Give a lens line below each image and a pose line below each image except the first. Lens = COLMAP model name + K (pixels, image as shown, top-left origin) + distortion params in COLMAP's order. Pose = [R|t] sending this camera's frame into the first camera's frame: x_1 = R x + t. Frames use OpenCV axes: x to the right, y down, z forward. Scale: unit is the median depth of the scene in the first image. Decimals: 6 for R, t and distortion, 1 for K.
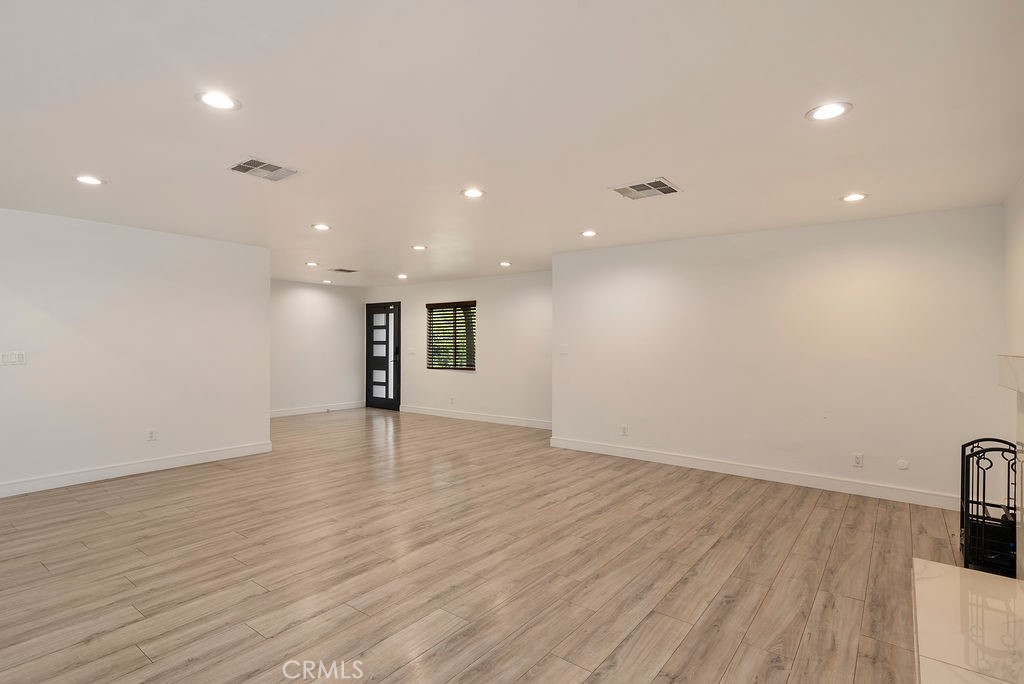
lens RADIAL K [[503.3, 0, 510.4], [0, 503.3, 346.3], [0, 0, 1]] dist [0.000755, 0.000986]
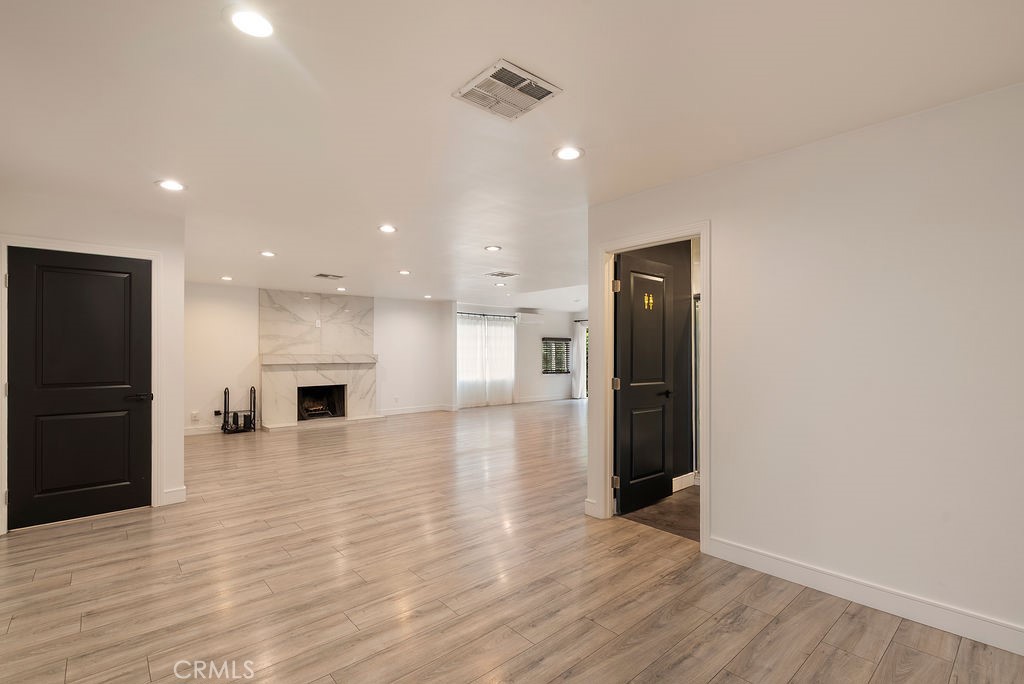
lens RADIAL K [[474.3, 0, 513.0], [0, 474.3, 351.2], [0, 0, 1]] dist [-0.000354, -0.000002]
pose [[-0.981582, -0.004589, 0.190985, -0.321025], [-0.004418, 0.999989, 0.001323, -0.004490], [-0.190989, 0.000455, -0.981592, 1.046311]]
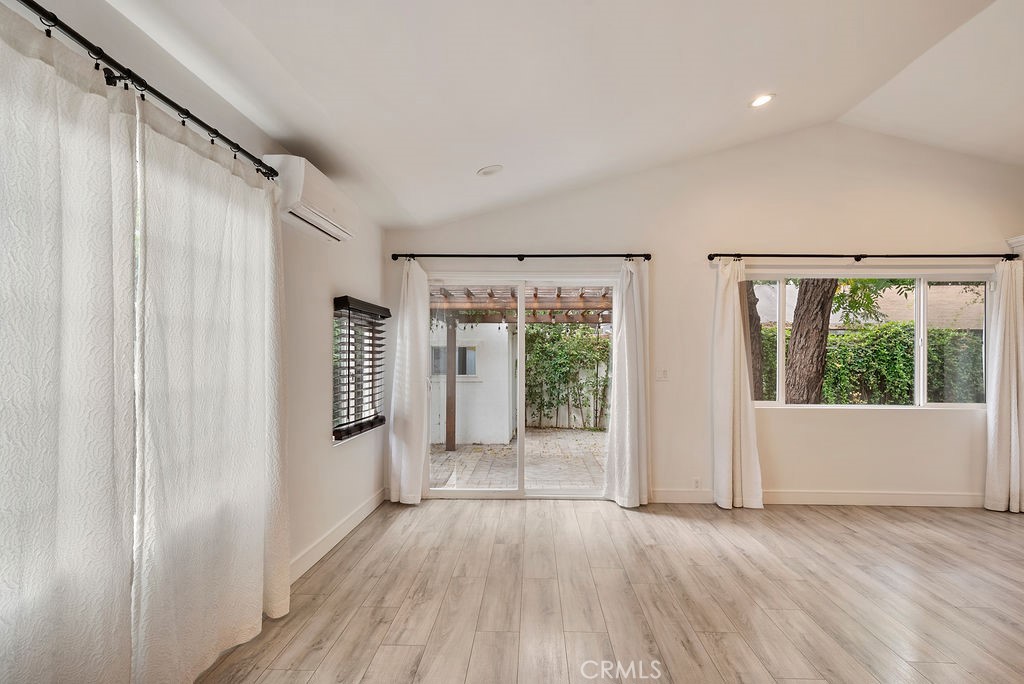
lens RADIAL K [[559.6, 0, 515.3], [0, 559.6, 353.1], [0, 0, 1]] dist [-0.001117, 0.000039]
pose [[-0.812787, -0.015776, -0.582347, -0.019156], [-0.014096, 0.999873, -0.007414, 0.000404], [0.582390, 0.002183, -0.812907, 0.113629]]
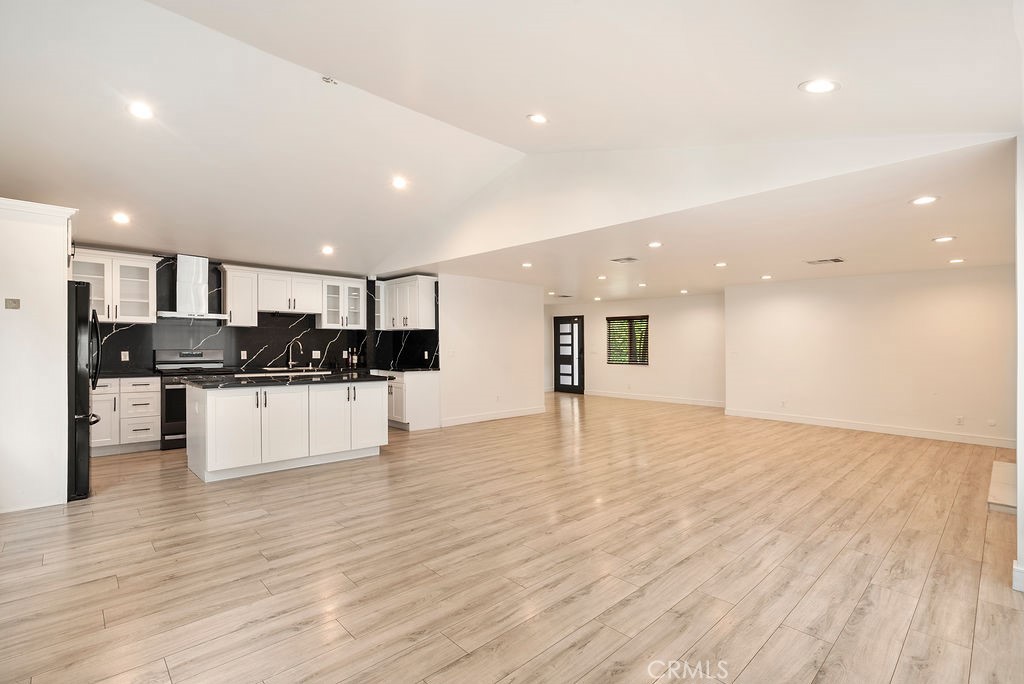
lens RADIAL K [[468.9, 0, 512.0], [0, 468.9, 342.0], [0, 0, 1]] dist [-0.000621, 0.000132]
pose [[0.987821, 0.000279, -0.155597, -0.223083], [-0.002274, 0.999917, -0.012647, 0.001521], [0.155581, 0.012847, 0.987740, -0.320787]]
